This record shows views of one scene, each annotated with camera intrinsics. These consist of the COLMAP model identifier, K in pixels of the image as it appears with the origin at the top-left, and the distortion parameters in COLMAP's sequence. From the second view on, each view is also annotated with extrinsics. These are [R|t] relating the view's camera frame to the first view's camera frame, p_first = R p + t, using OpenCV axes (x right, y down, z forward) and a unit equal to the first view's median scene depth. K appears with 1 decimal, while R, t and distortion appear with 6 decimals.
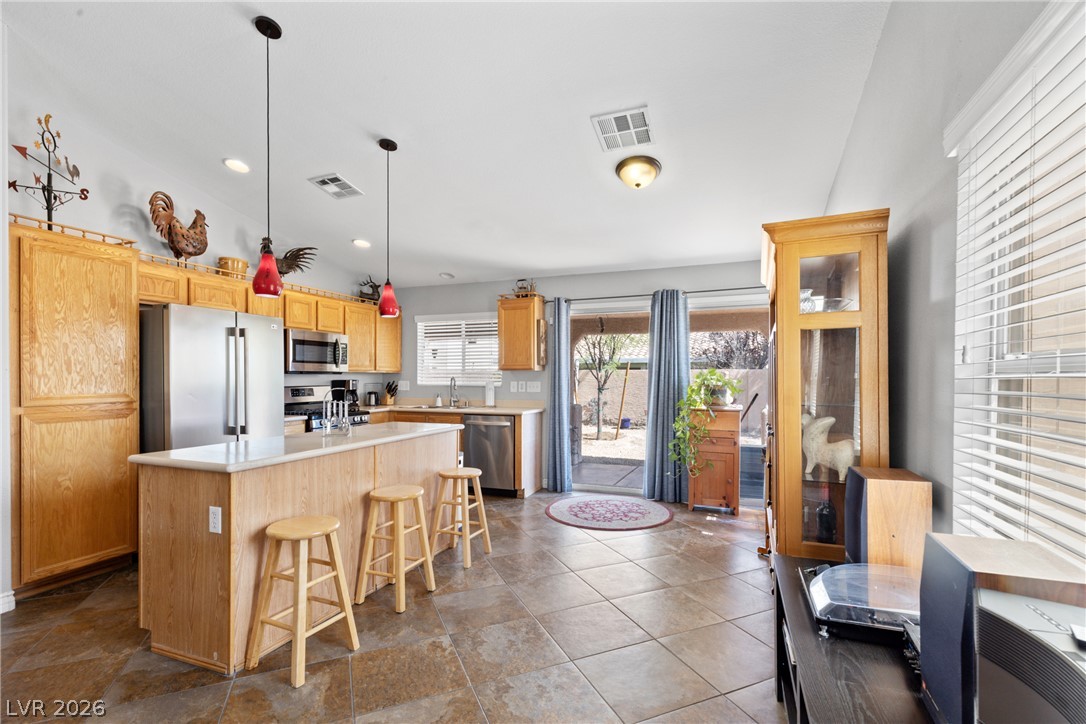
lens RADIAL K [[515.0, 0, 545.8], [0, 515.0, 377.3], [0, 0, 1]] dist [0.000329, -0.000236]
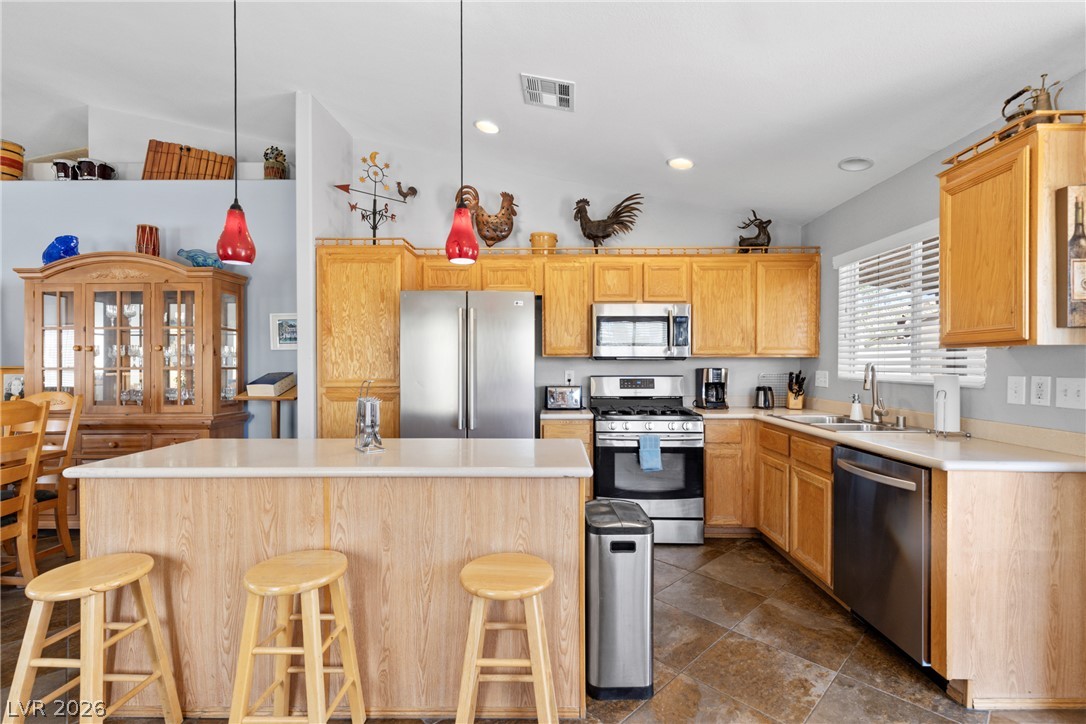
lens RADIAL K [[484.1, 0, 547.3], [0, 484.1, 364.4], [0, 0, 1]] dist [0.002208, 0.000313]
pose [[0.345900, 0.000884, -0.938271, 0.216635], [-0.000563, 1.000000, 0.000735, -0.000376], [0.938271, 0.000274, 0.345901, 0.781836]]
